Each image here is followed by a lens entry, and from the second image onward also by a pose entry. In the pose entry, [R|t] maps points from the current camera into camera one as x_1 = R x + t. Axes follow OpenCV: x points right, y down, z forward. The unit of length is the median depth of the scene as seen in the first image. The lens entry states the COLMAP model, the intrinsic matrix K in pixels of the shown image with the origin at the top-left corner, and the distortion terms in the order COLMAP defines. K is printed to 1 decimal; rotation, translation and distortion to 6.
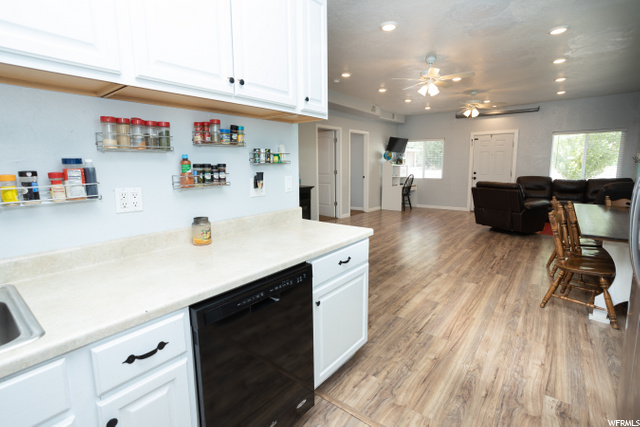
lens RADIAL K [[317.6, 0, 317.5], [0, 317.6, 206.8], [0, 0, 1]] dist [-0.054120, 0.036299]
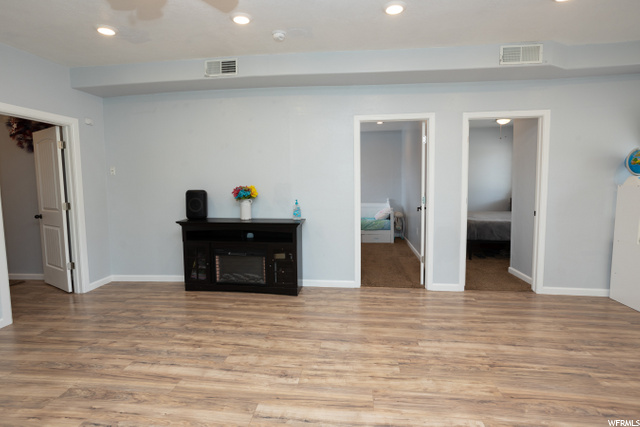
lens RADIAL K [[317.6, 0, 317.5], [0, 317.6, 206.8], [0, 0, 1]] dist [-0.054120, 0.036299]
pose [[0.513757, 0.066719, -0.855338, 0.401687], [-0.106925, 0.994178, 0.013325, -0.082428], [0.851247, 0.084612, 0.517899, 0.550906]]
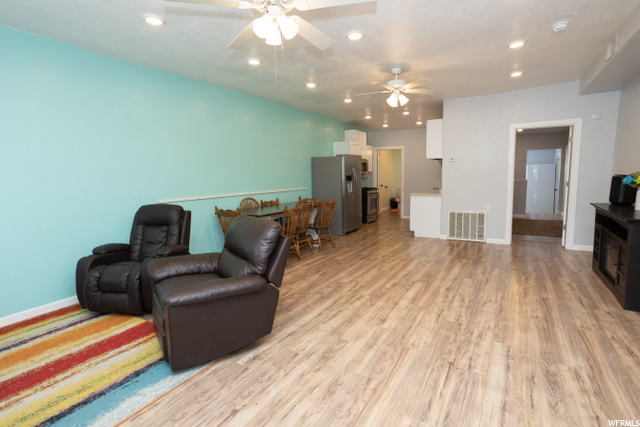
lens RADIAL K [[317.6, 0, 317.5], [0, 317.6, 206.8], [0, 0, 1]] dist [-0.054120, 0.036299]
pose [[-0.993506, 0.036460, -0.107780, 0.390495], [0.009948, 0.971477, 0.236926, -0.153722], [0.113344, 0.234315, -0.965531, 1.083192]]
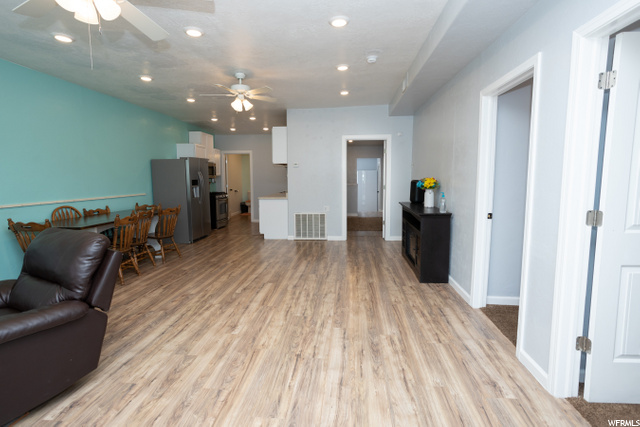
lens RADIAL K [[317.6, 0, 317.5], [0, 317.6, 206.8], [0, 0, 1]] dist [-0.054120, 0.036299]
pose [[-0.841388, 0.064814, -0.536530, 0.383196], [-0.060324, 0.975315, 0.212421, -0.153907], [0.537054, 0.211094, -0.816708, 1.085324]]
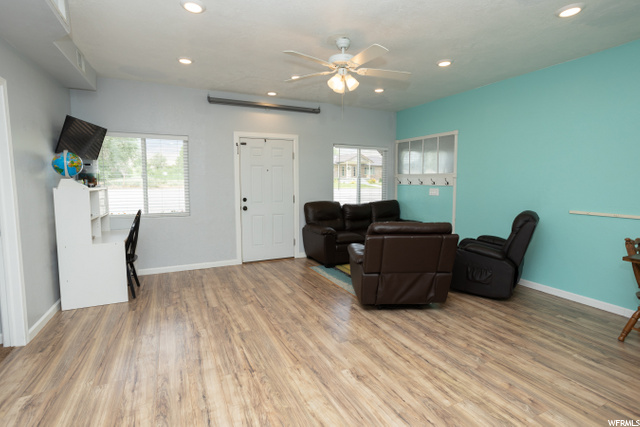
lens RADIAL K [[317.6, 0, 317.5], [0, 317.6, 206.8], [0, 0, 1]] dist [-0.054120, 0.036299]
pose [[0.438733, -0.066298, 0.896169, 0.020431], [0.114882, 0.993230, 0.017236, -0.095844], [-0.891244, 0.095392, 0.443379, 0.658806]]
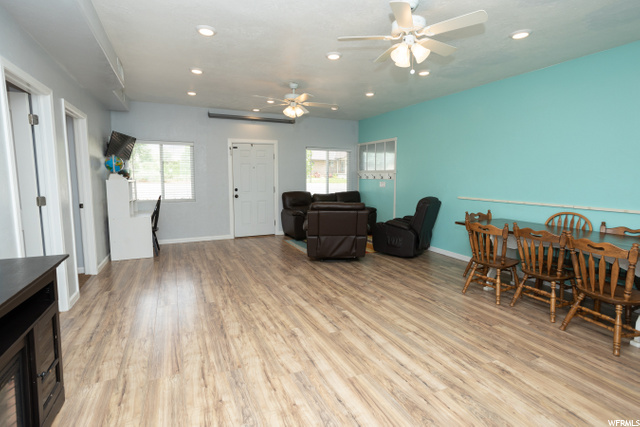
lens RADIAL K [[317.6, 0, 317.5], [0, 317.6, 206.8], [0, 0, 1]] dist [-0.054120, 0.036299]
pose [[0.451409, -0.077359, 0.888958, -0.132614], [0.111699, 0.993298, 0.029719, -0.070922], [-0.885298, 0.085881, 0.457024, 0.491333]]
